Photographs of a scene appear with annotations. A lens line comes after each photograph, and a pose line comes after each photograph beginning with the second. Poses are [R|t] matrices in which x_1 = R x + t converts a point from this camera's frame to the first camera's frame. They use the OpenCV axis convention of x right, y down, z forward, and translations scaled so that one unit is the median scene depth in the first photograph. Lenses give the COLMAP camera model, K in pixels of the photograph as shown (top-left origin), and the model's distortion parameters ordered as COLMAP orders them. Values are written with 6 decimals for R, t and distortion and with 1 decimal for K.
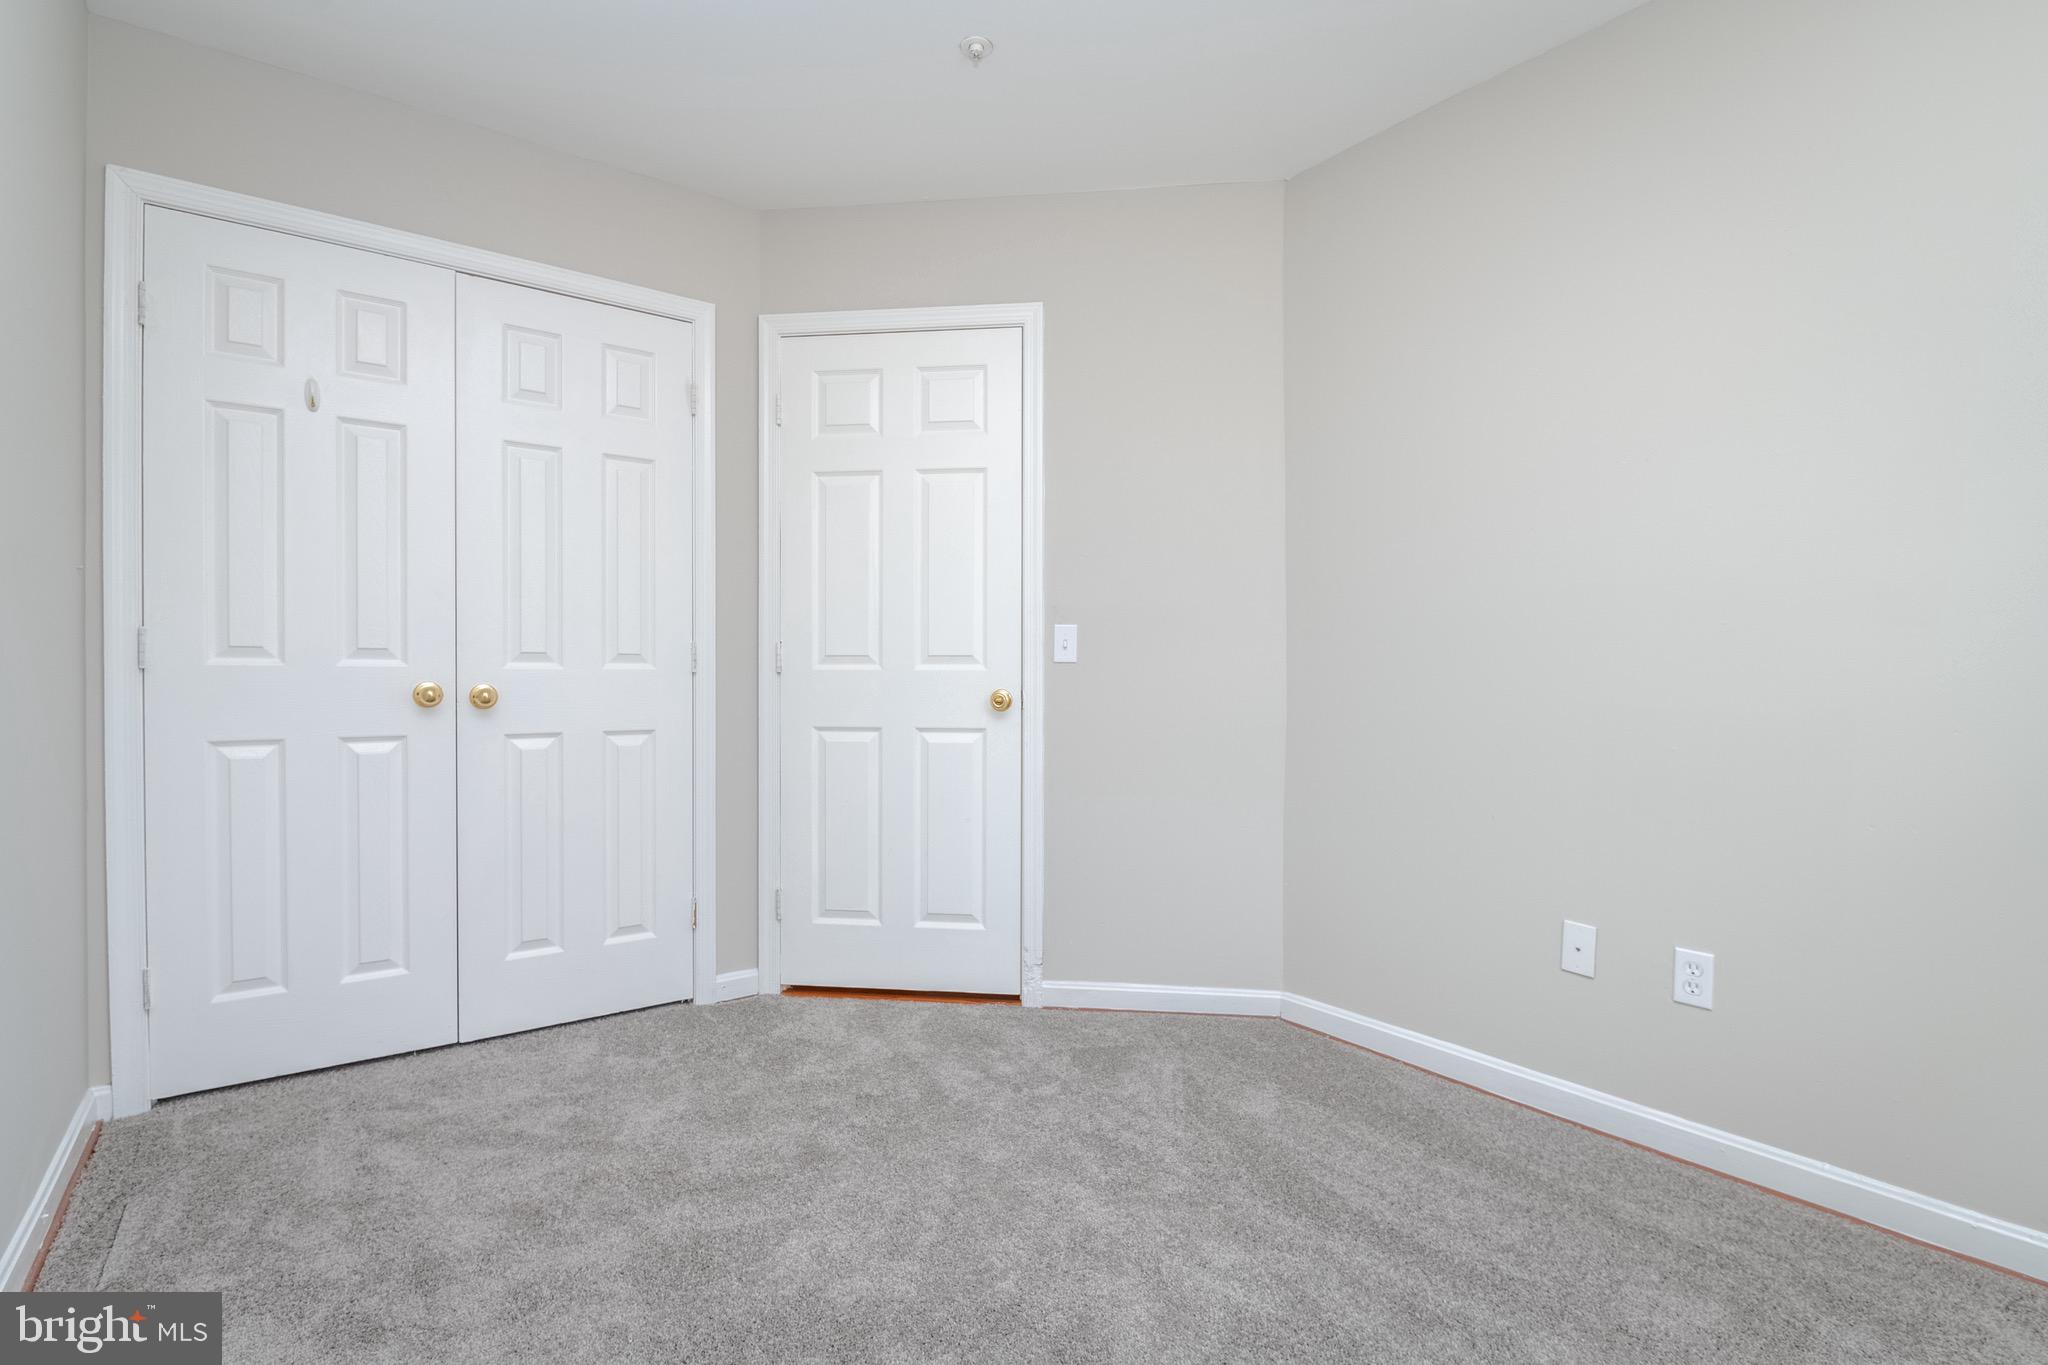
lens RADIAL K [[931.8, 0, 1038.5], [0, 931.8, 680.2], [0, 0, 1]] dist [-0.005463, -0.004199]
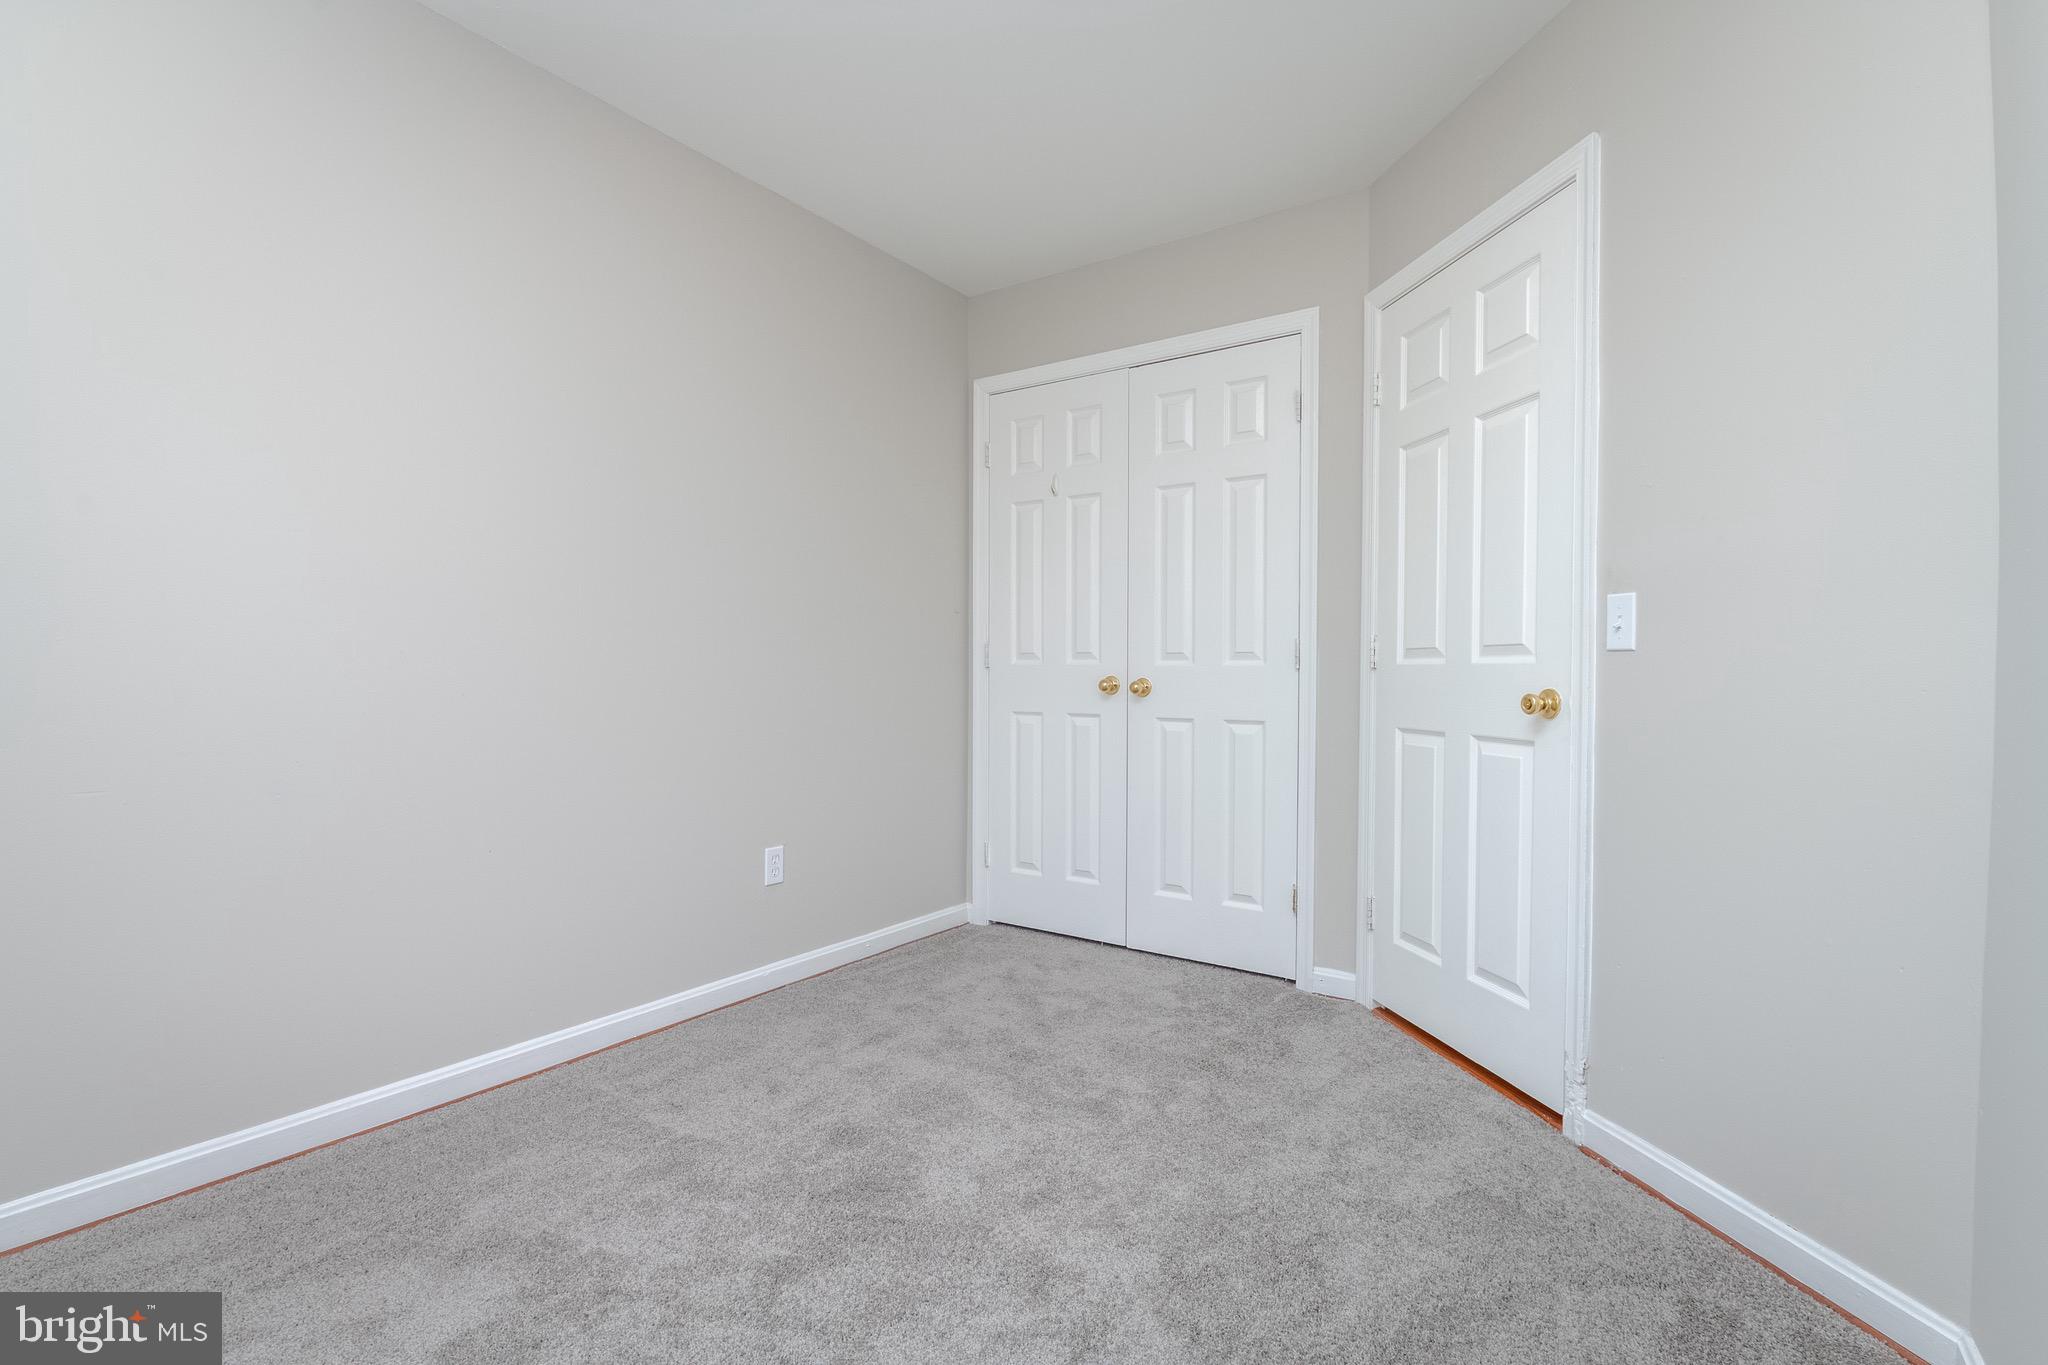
lens RADIAL K [[931.8, 0, 1039.0], [0, 931.8, 676.1], [0, 0, 1]] dist [-0.005463, -0.004199]
pose [[0.338393, 0.002498, -0.941002, 0.515598], [-0.010426, 0.999945, -0.001095, 0.005253], [0.940947, 0.010181, 0.338400, 0.377265]]
